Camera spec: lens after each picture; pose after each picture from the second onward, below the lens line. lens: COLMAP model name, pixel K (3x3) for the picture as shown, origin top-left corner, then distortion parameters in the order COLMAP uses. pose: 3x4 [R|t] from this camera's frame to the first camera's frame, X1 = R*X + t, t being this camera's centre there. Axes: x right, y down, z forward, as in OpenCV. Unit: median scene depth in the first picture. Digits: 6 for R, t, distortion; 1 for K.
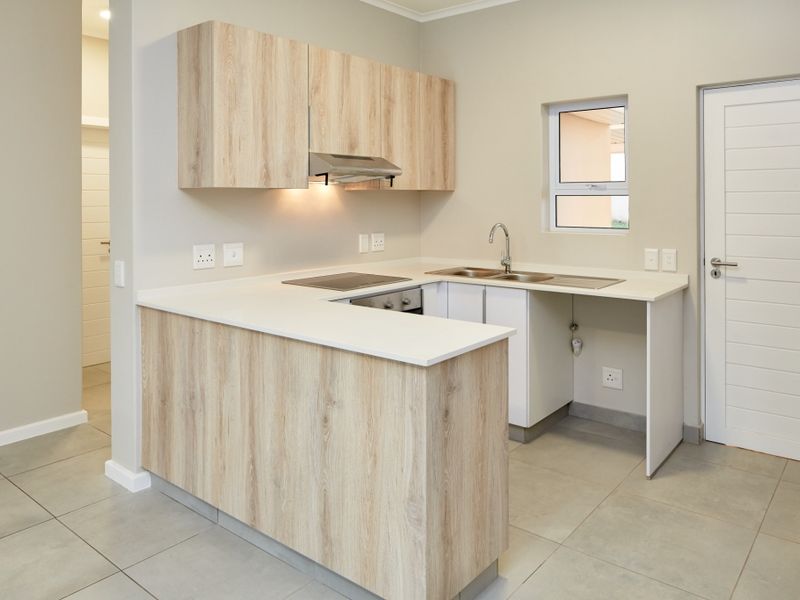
lens RADIAL K [[616.8, 0, 402.2], [0, 616.8, 202.9], [0, 0, 1]] dist [-0.005317, 0.000138]
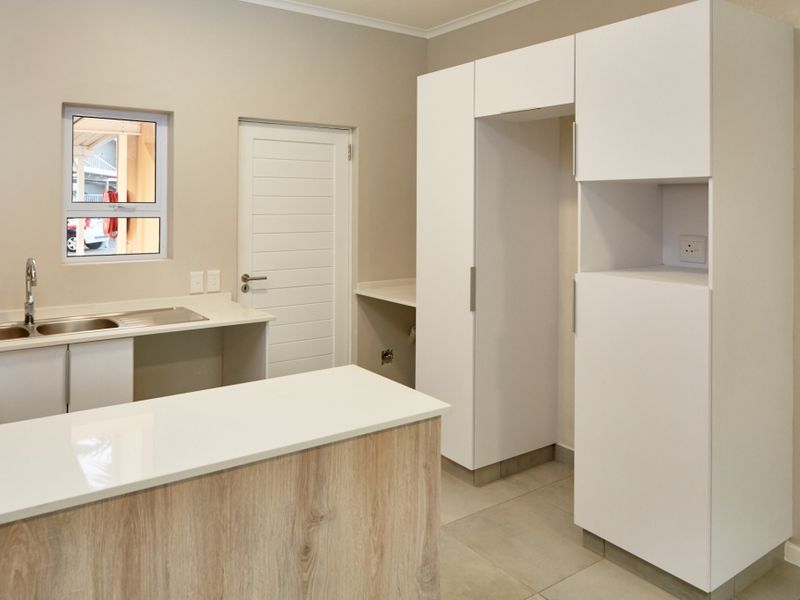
lens RADIAL K [[615.7, 0, 398.2], [0, 615.7, 216.6], [0, 0, 1]] dist [-0.007209, -0.003126]
pose [[0.266211, -0.015235, 0.963794, -0.486426], [0.001431, 0.999880, 0.015410, -0.030901], [-0.963914, -0.002723, 0.266201, 0.438987]]
